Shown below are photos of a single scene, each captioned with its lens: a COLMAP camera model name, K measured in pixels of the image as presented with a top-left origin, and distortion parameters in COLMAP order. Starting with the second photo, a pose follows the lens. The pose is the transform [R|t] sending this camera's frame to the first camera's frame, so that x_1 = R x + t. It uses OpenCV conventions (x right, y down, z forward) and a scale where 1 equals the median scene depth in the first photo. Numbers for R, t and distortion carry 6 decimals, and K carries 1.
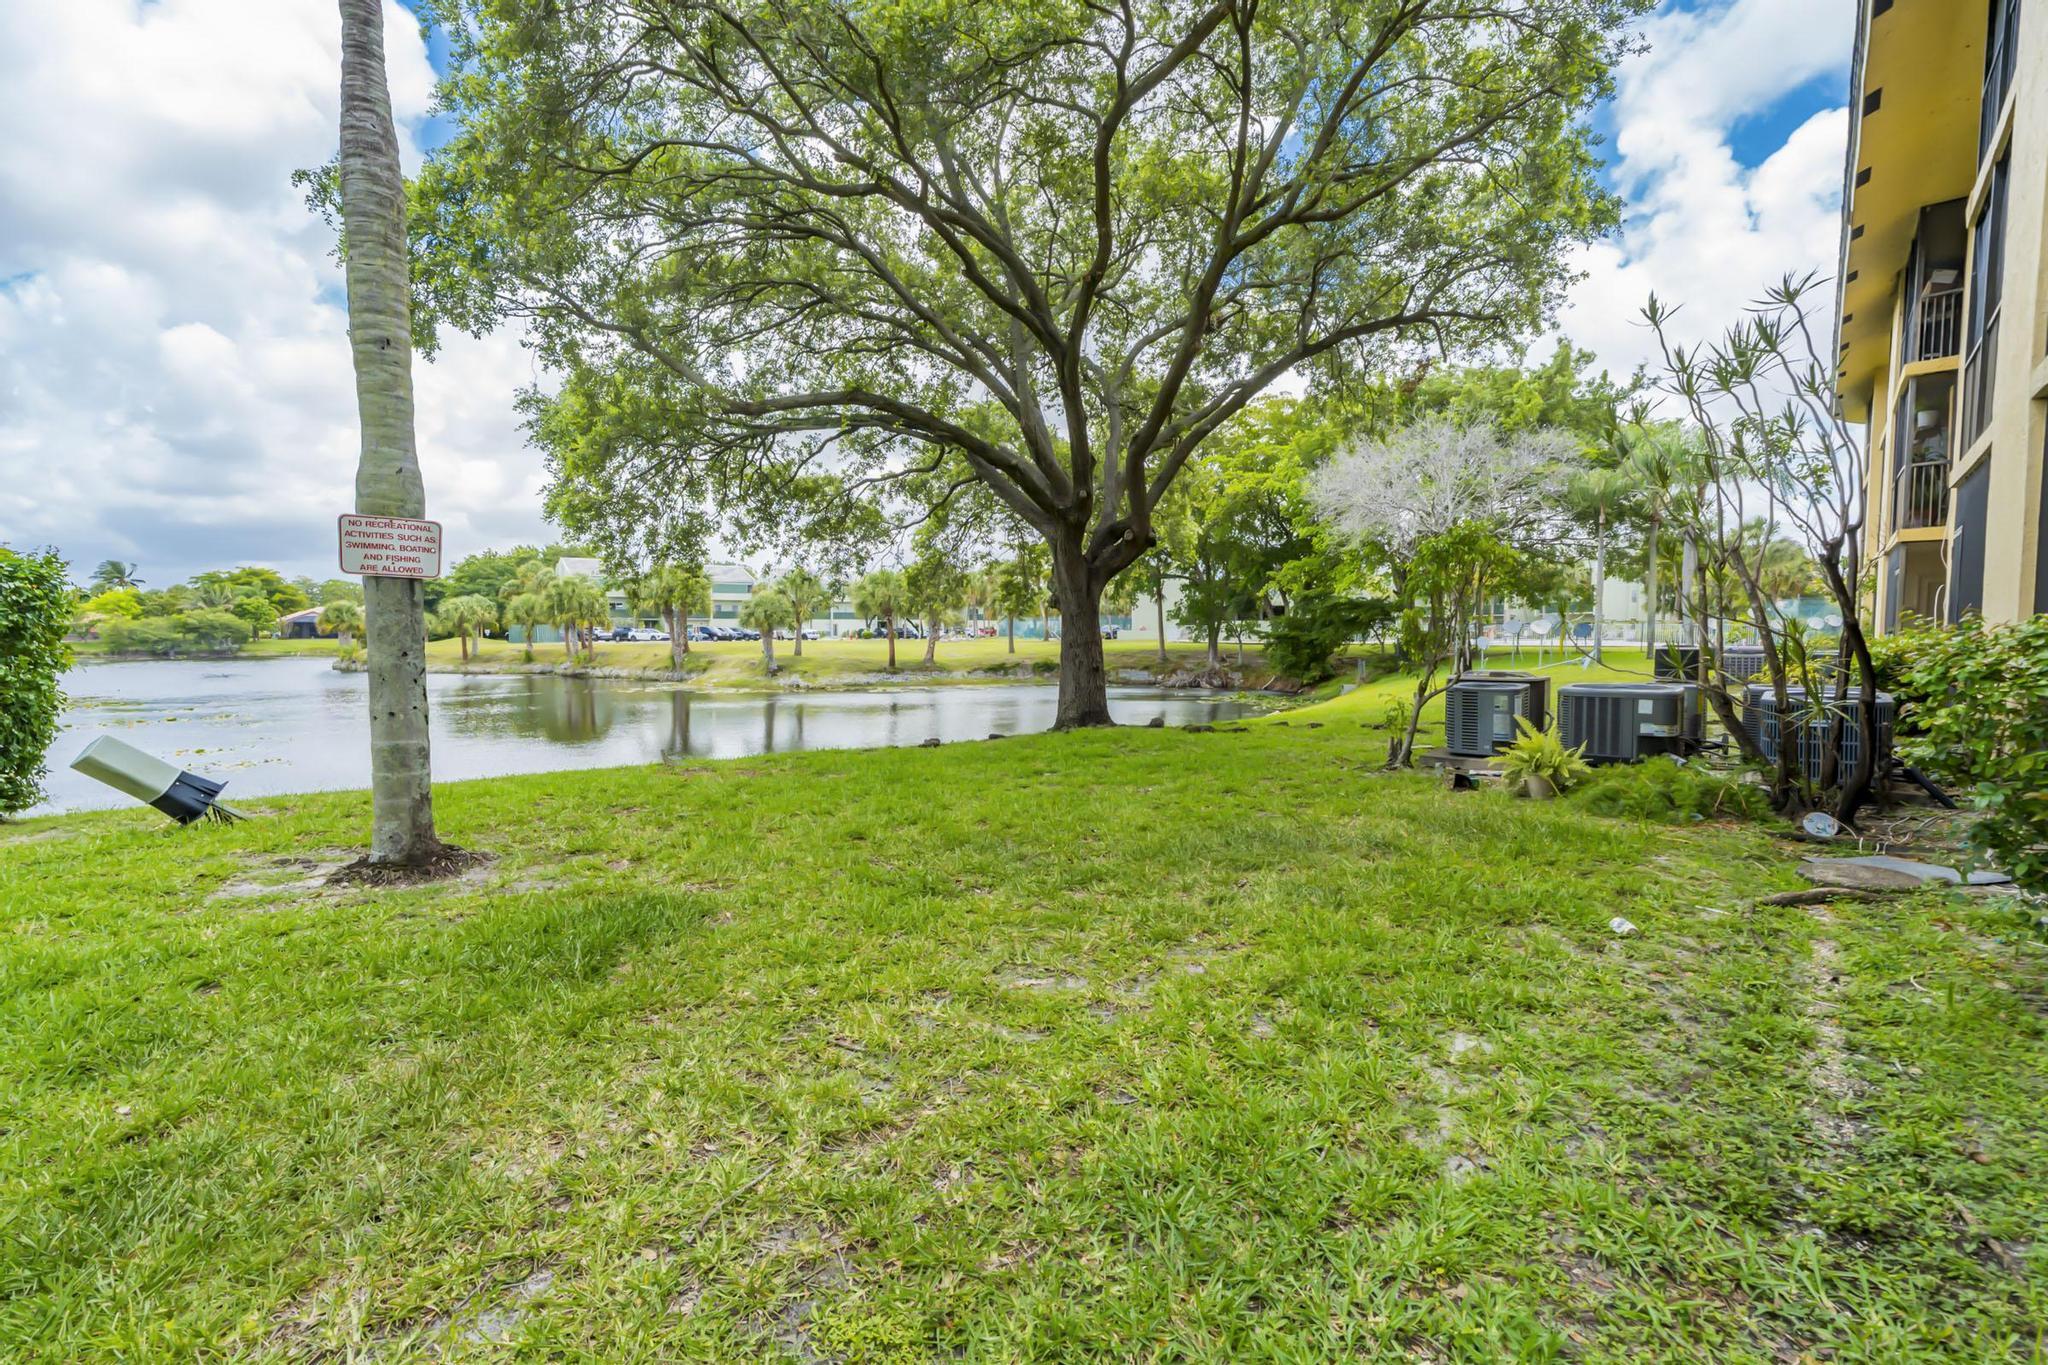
lens RADIAL K [[962.1, 0, 1034.4], [0, 962.1, 663.9], [0, 0, 1]] dist [-0.015937, 0.000568]
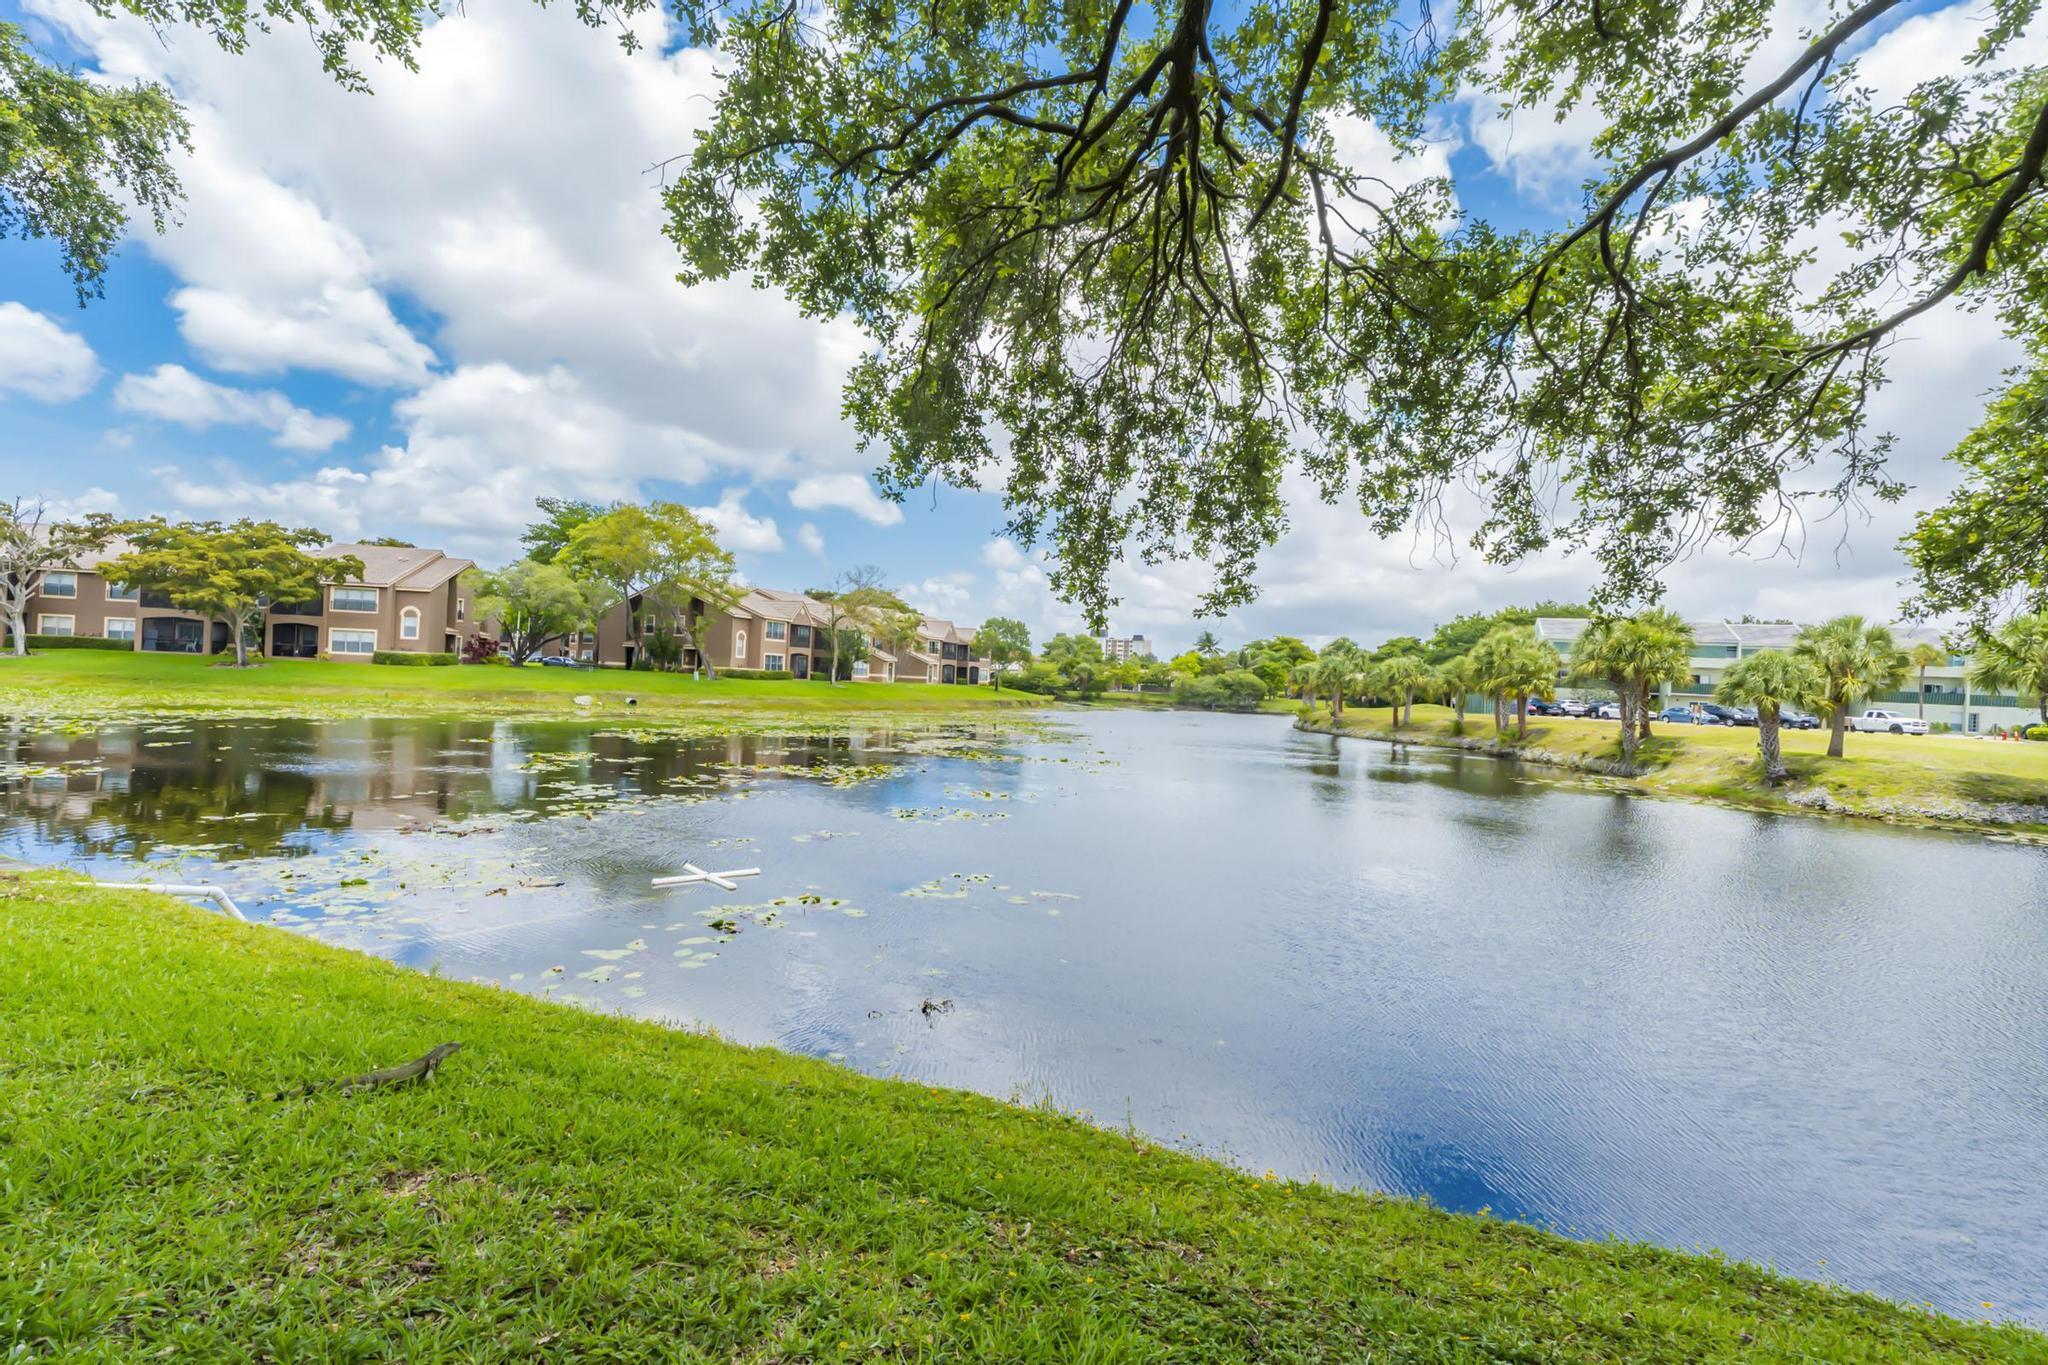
lens RADIAL K [[962.1, 0, 1034.4], [0, 962.1, 663.9], [0, 0, 1]] dist [-0.015937, 0.000568]
pose [[0.540573, 0.012893, -0.841198, -0.011719], [-0.077549, 0.996389, -0.034563, -0.006339], [0.837715, 0.083917, 0.539621, 0.225899]]
